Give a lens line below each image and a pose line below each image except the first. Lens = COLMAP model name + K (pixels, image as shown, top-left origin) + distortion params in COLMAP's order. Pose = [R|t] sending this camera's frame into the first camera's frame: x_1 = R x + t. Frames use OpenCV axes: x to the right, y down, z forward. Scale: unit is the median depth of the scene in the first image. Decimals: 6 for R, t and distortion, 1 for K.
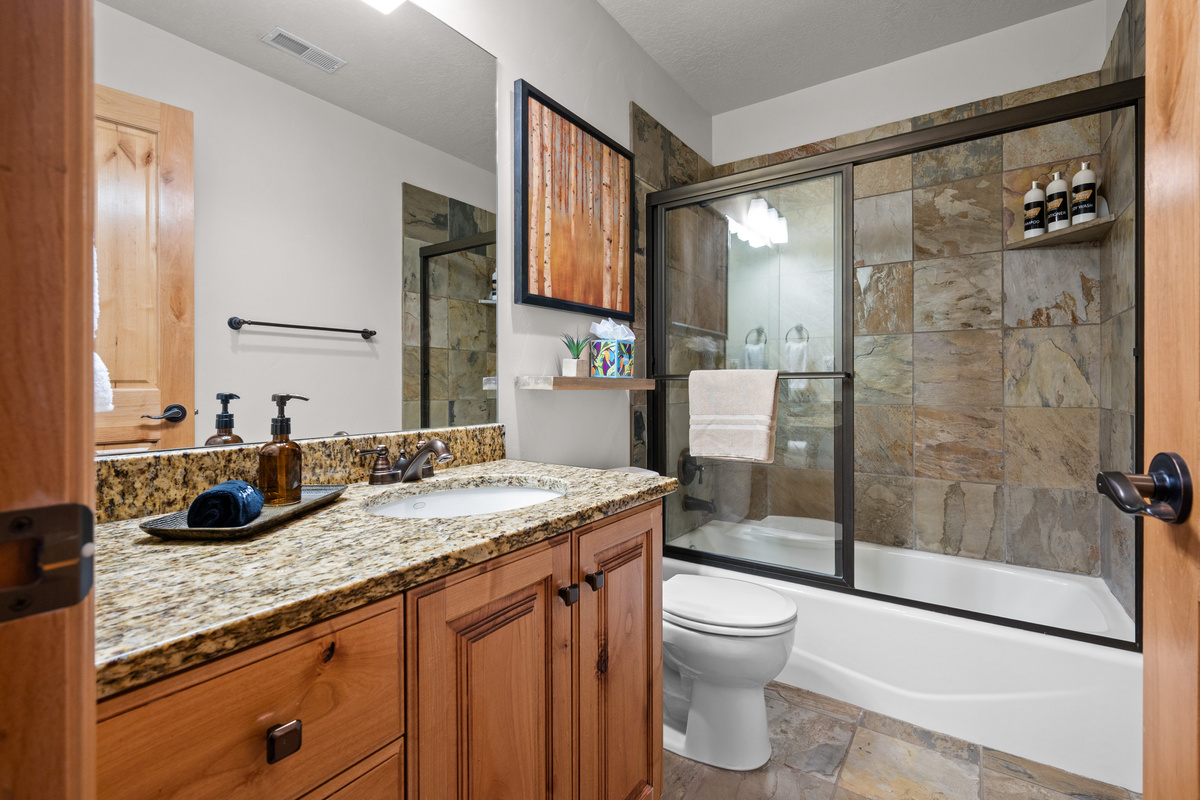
lens RADIAL K [[568.1, 0, 599.4], [0, 568.1, 381.9], [0, 0, 1]] dist [-0.002781, 0.000237]
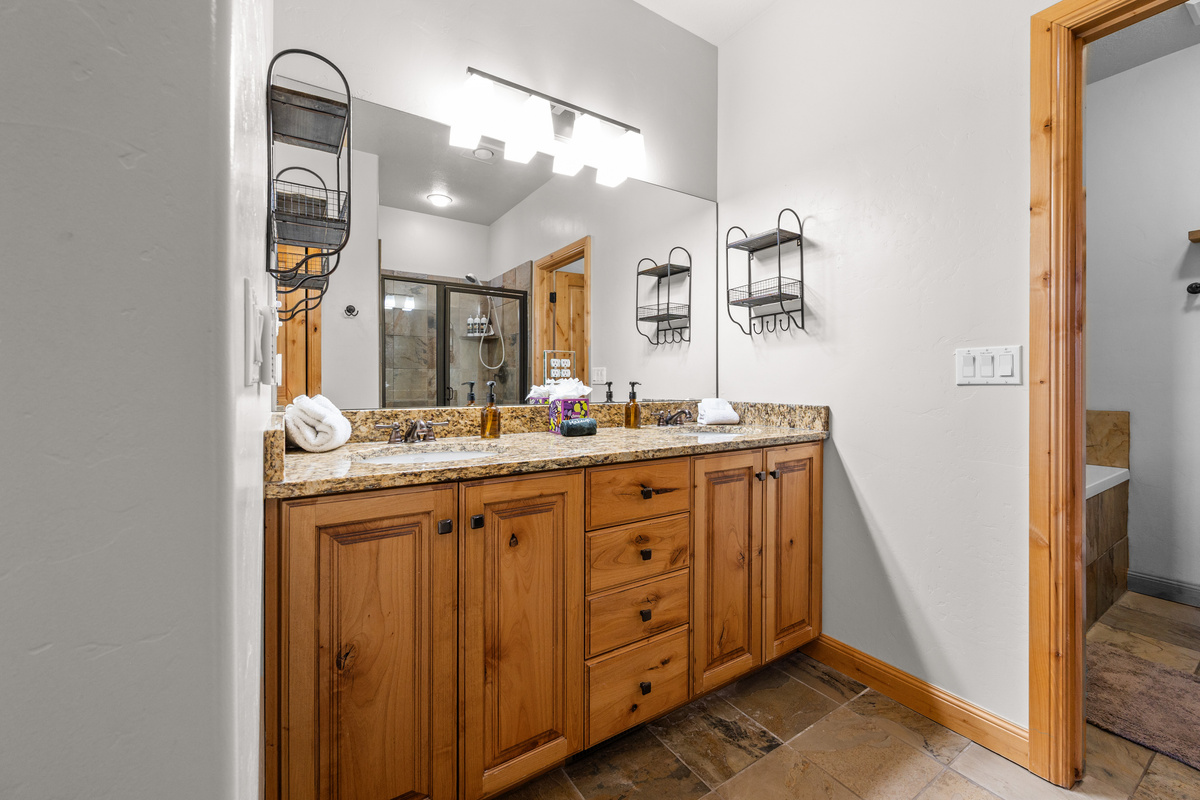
lens RADIAL K [[480.9, 0, 599.8], [0, 480.9, 387.7], [0, 0, 1]] dist [-0.000041, -0.000038]
pose [[0.916612, 0.003716, -0.399761, 0.111785], [-0.000931, 0.999974, 0.007161, 0.031616], [0.399777, -0.006191, 0.916591, -0.881958]]
